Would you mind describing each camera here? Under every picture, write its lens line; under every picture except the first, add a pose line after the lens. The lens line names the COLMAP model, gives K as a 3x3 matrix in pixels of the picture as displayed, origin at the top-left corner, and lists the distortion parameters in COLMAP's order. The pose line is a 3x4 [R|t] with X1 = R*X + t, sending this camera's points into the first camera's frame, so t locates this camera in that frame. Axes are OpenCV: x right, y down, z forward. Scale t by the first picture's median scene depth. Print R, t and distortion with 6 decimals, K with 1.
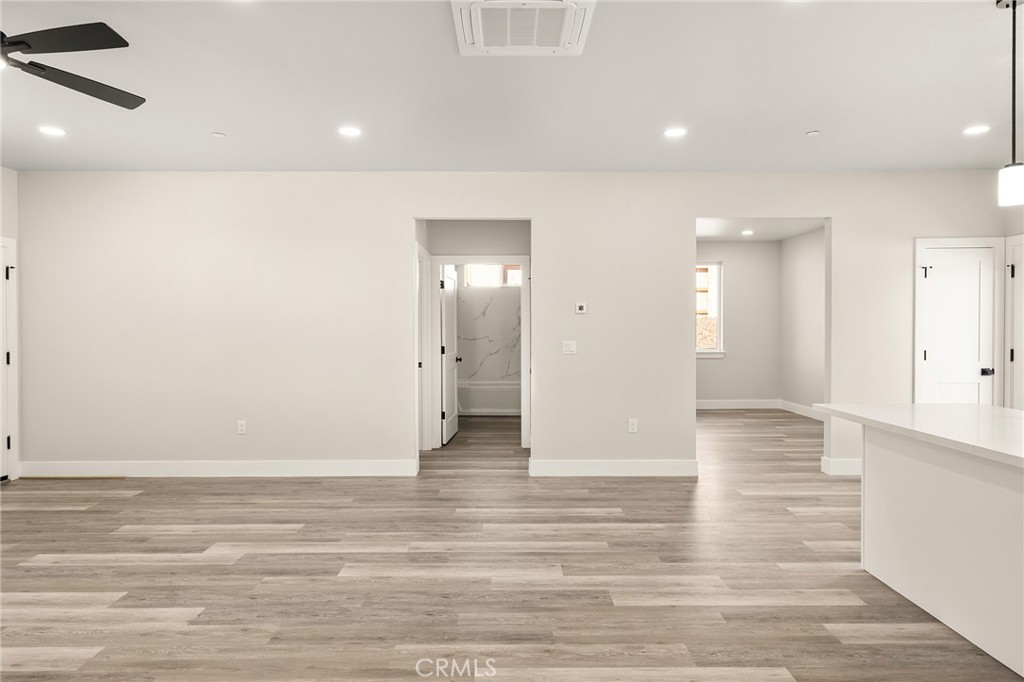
lens RADIAL K [[612.8, 0, 510.2], [0, 612.8, 334.4], [0, 0, 1]] dist [0.008372, -0.000379]
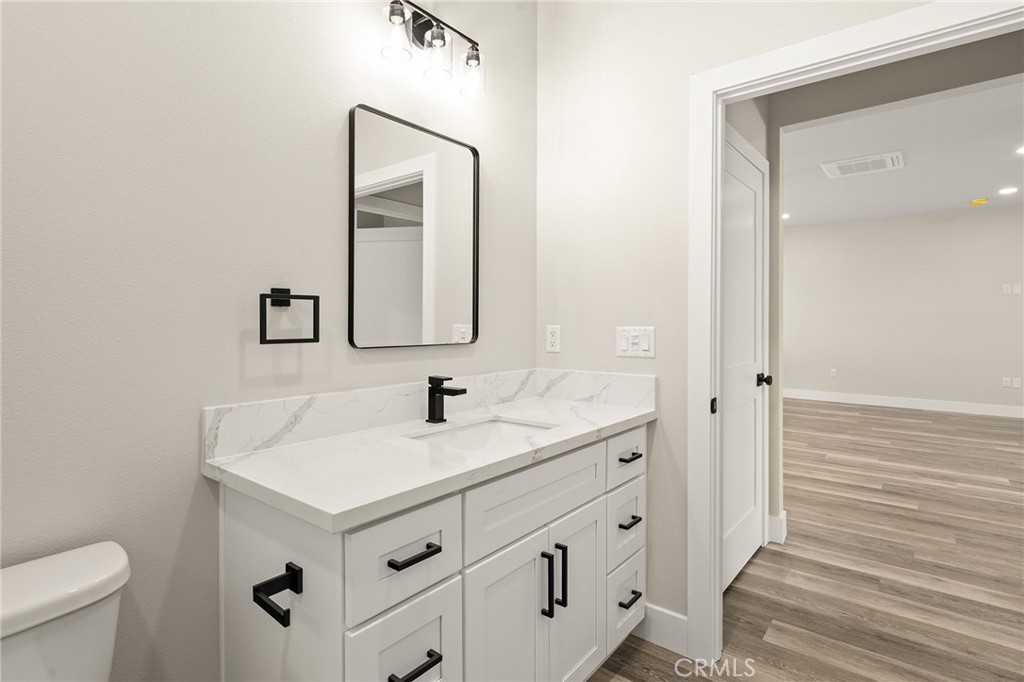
lens RADIAL K [[519.6, 0, 512.2], [0, 519.6, 325.1], [0, 0, 1]] dist [0.001860, 0.000304]
pose [[-0.772662, -0.002017, 0.634814, -0.126455], [0.007957, 0.999886, 0.012861, 0.001370], [-0.634767, 0.014989, -0.772558, 2.203094]]
